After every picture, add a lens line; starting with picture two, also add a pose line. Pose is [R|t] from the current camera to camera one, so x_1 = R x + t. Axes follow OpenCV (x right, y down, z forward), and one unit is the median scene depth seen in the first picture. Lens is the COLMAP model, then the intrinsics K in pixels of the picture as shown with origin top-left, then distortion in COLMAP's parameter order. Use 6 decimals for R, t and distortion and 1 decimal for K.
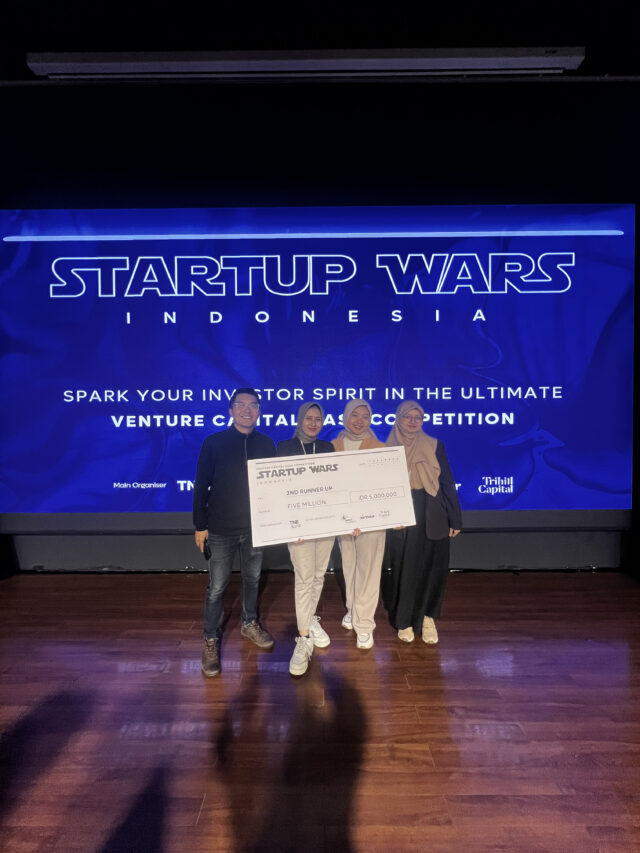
lens RADIAL K [[342.3, 0, 319.9], [0, 342.3, 429.8], [0, 0, 1]] dist [-0.000529, -0.000043]
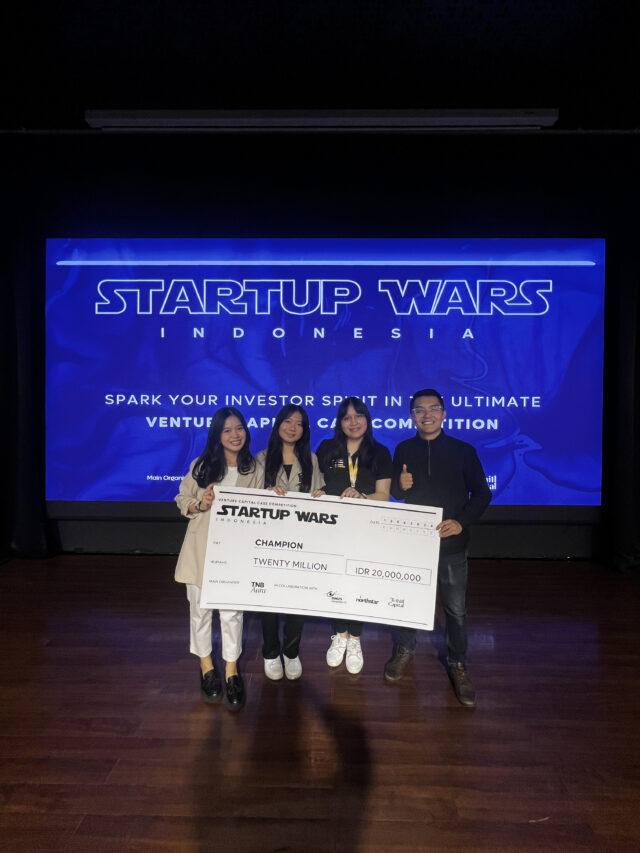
lens RADIAL K [[342.3, 0, 320.1], [0, 342.3, 428.1], [0, 0, 1]] dist [-0.000529, -0.000043]
pose [[0.999896, 0.013830, -0.004053, -0.020538], [-0.013866, 0.999864, -0.008944, -0.001596], [0.003929, 0.009000, 0.999952, -0.145306]]
